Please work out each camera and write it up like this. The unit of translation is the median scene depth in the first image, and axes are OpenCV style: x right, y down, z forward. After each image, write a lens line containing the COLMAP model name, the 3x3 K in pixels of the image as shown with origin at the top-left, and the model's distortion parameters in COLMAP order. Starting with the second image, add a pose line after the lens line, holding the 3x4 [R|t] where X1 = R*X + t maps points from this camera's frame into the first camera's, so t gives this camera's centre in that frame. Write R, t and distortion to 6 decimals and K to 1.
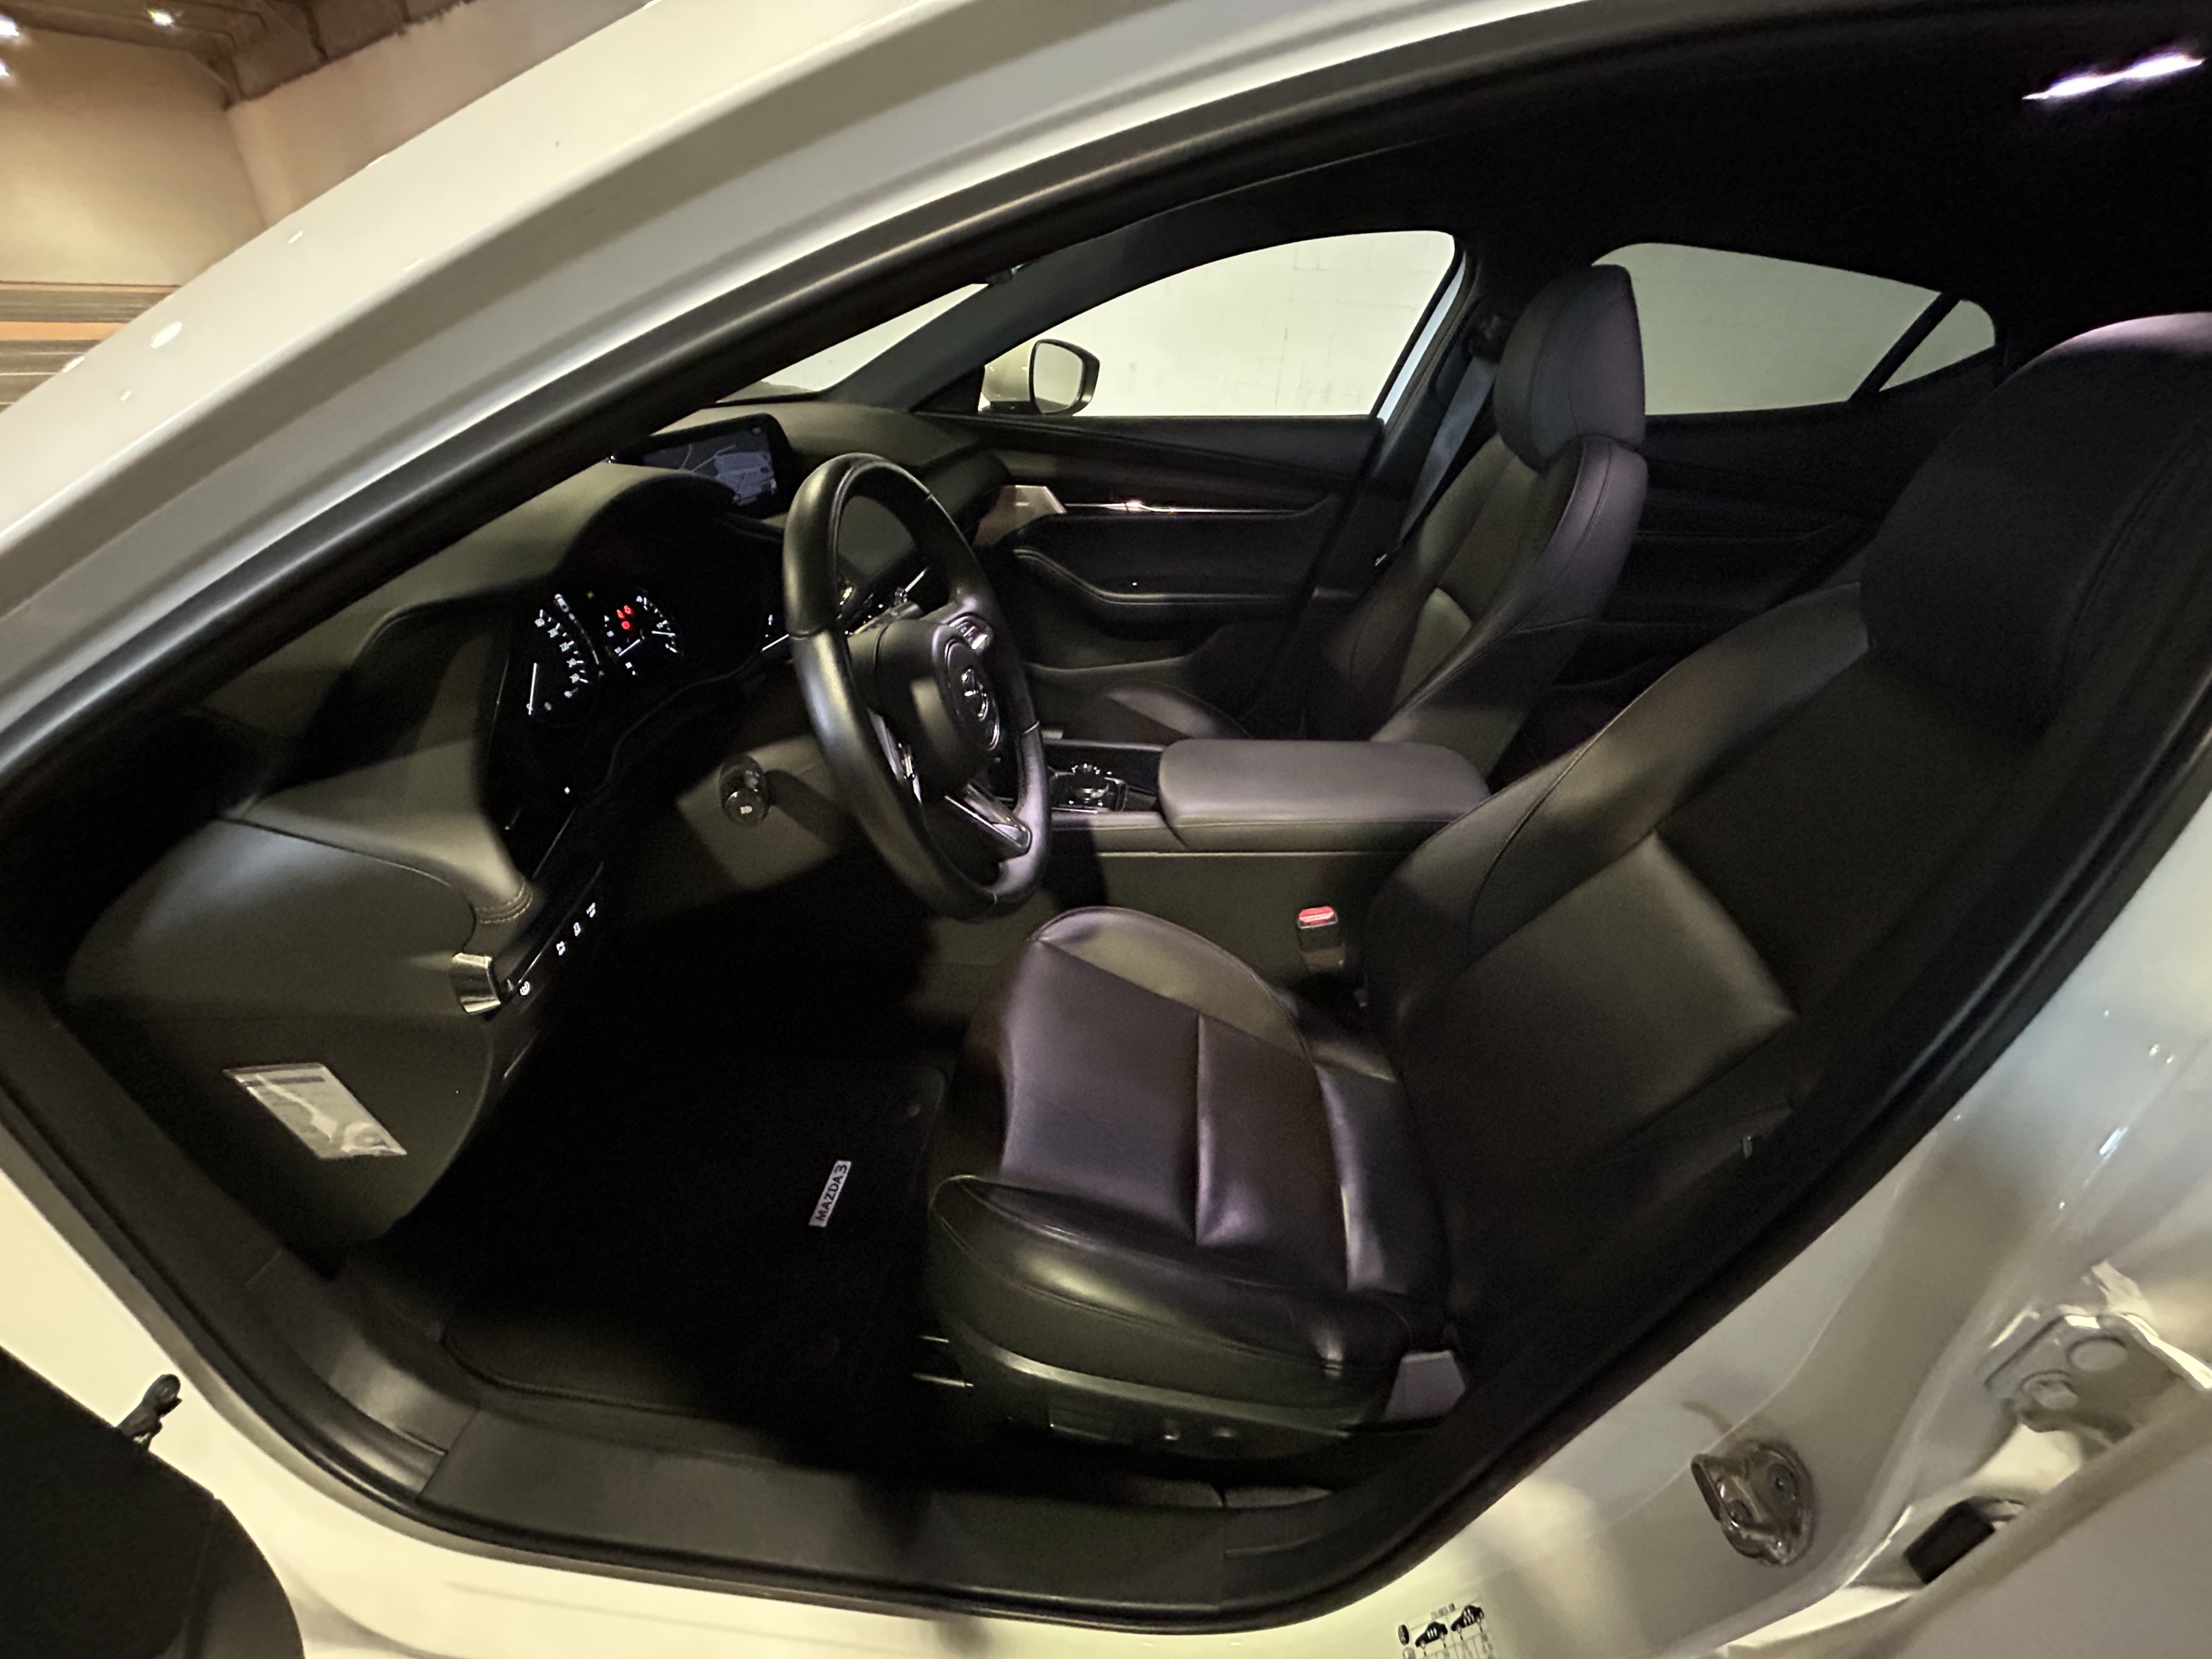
lens RADIAL K [[902.2, 0, 1102.8], [0, 902.2, 819.3], [0, 0, 1]] dist [0.000540, 0.000173]
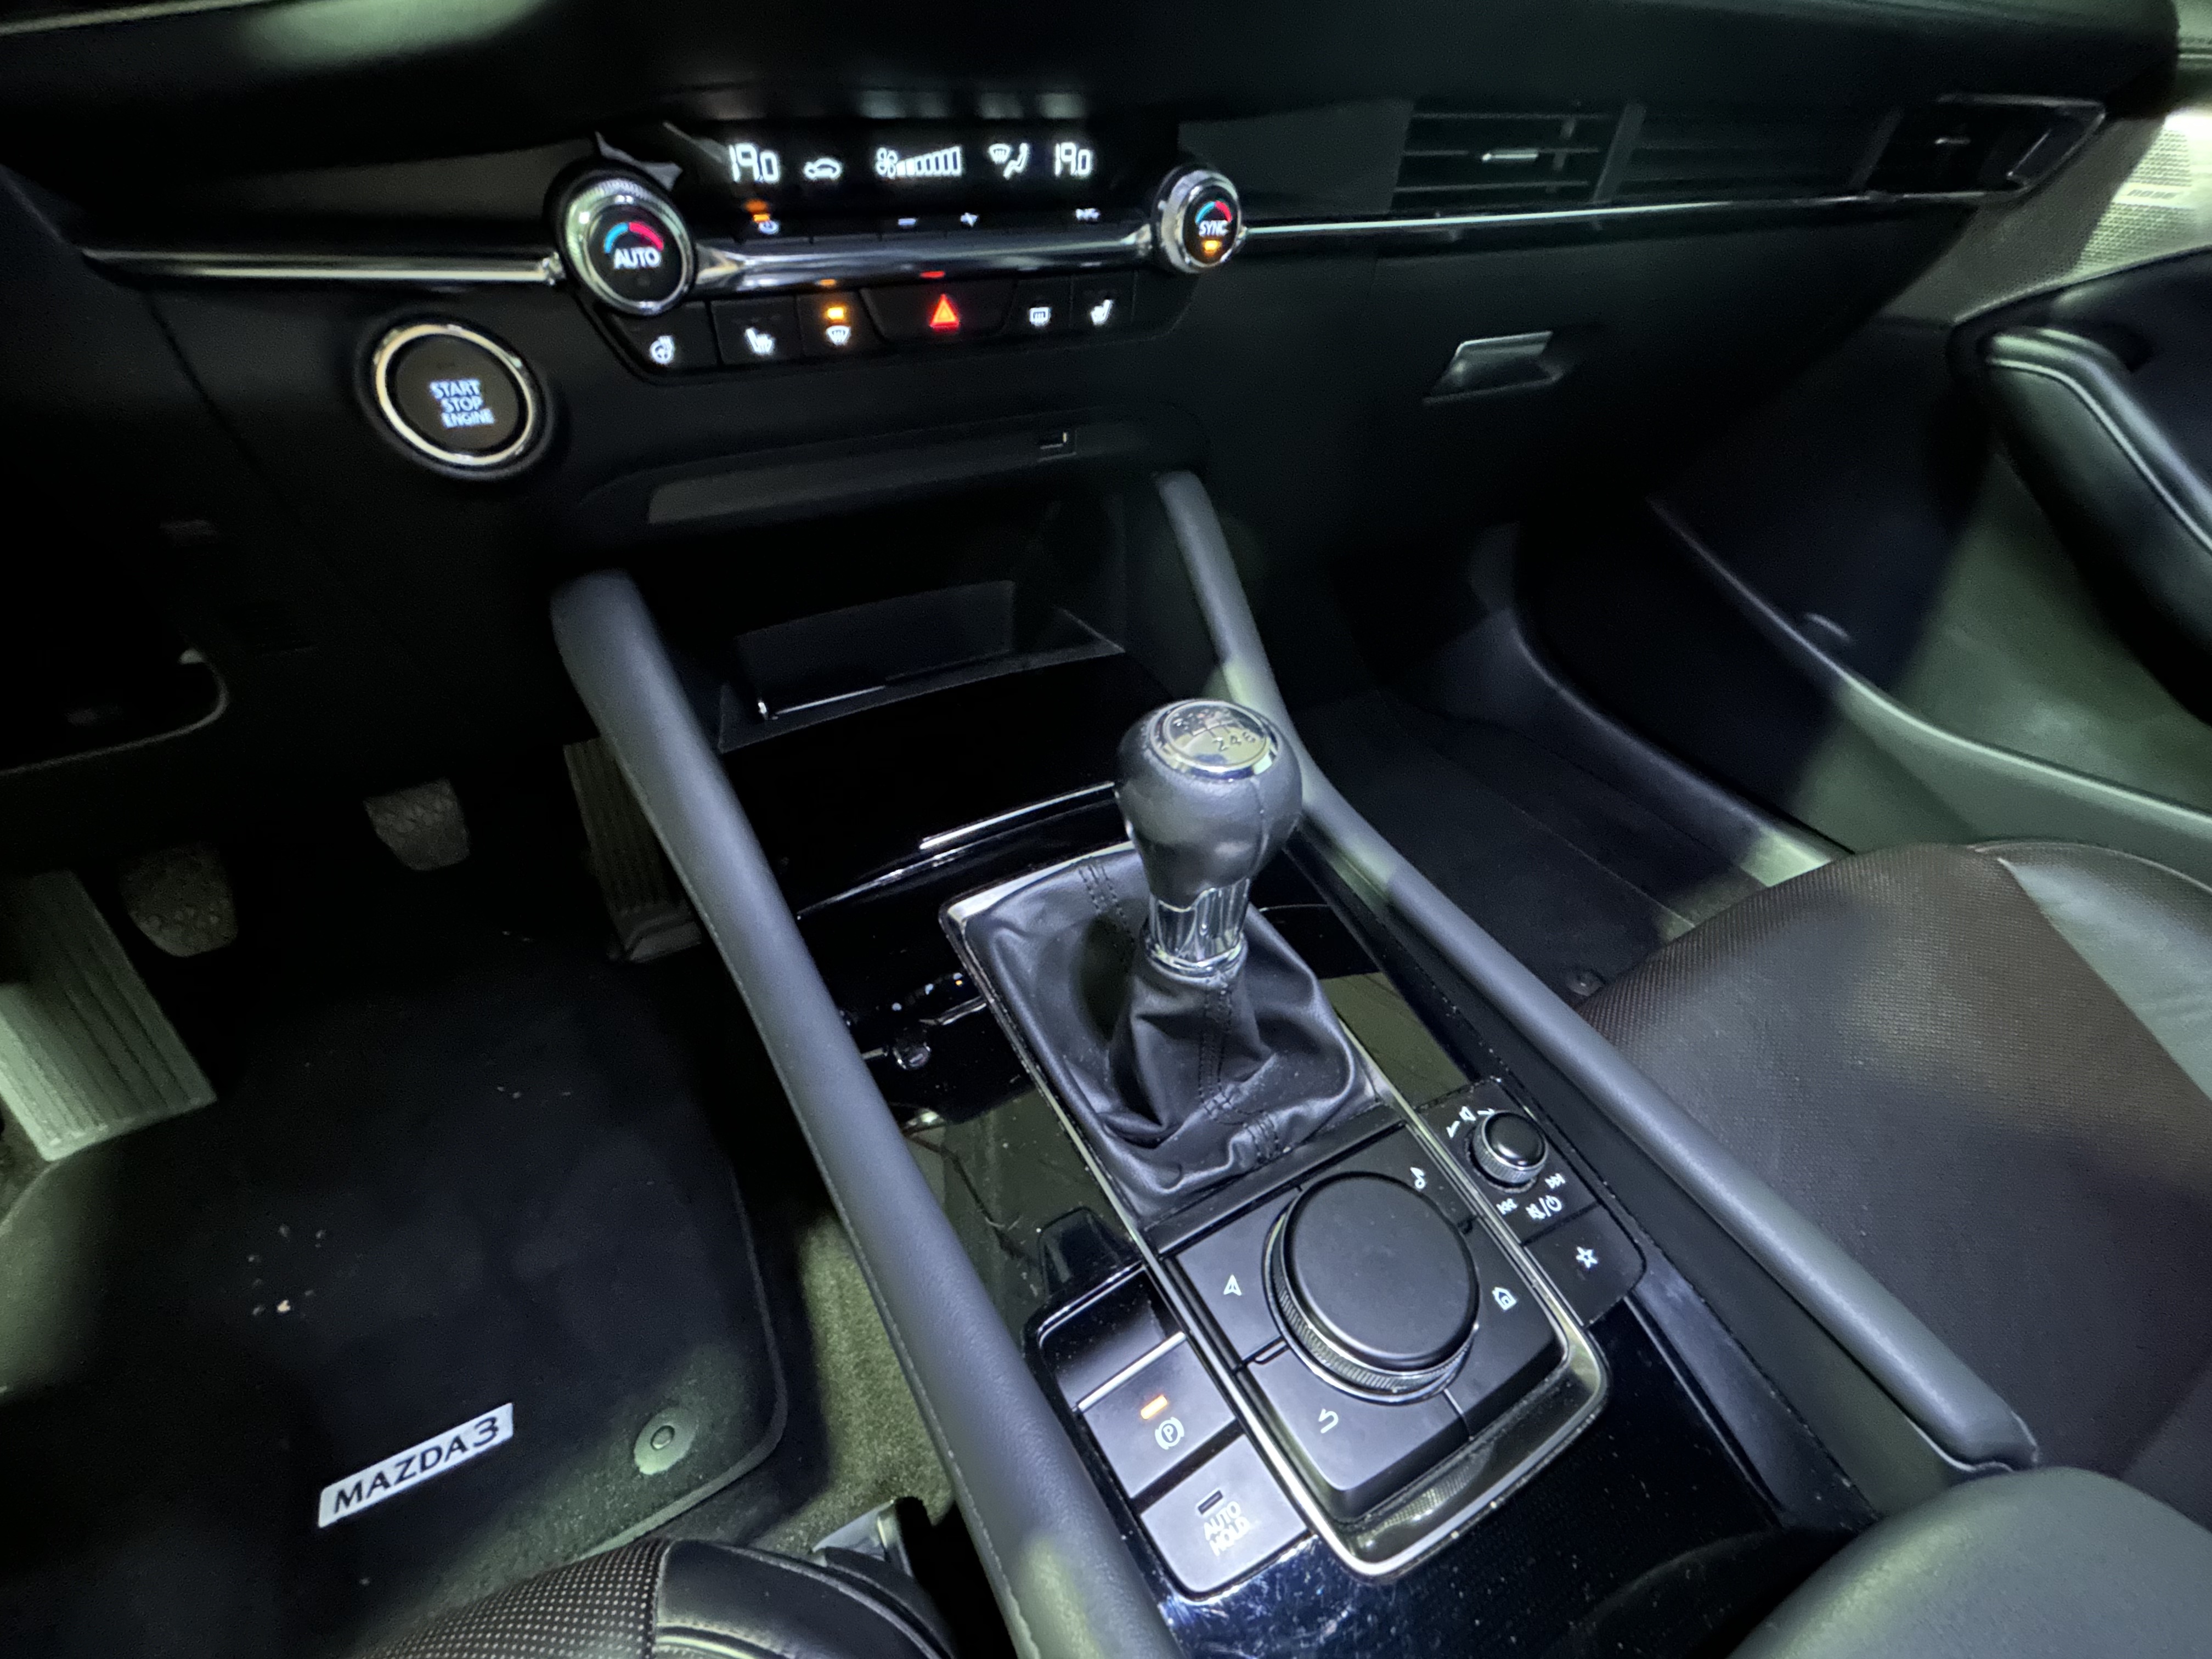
lens RADIAL K [[902.2, 0, 1102.8], [0, 902.2, 819.3], [0, 0, 1]] dist [0.000540, 0.000173]
pose [[0.558113, 0.517319, -0.648762, 0.023626], [-0.425947, 0.849603, 0.311037, -0.115922], [0.712095, 0.102745, 0.694524, 0.565137]]
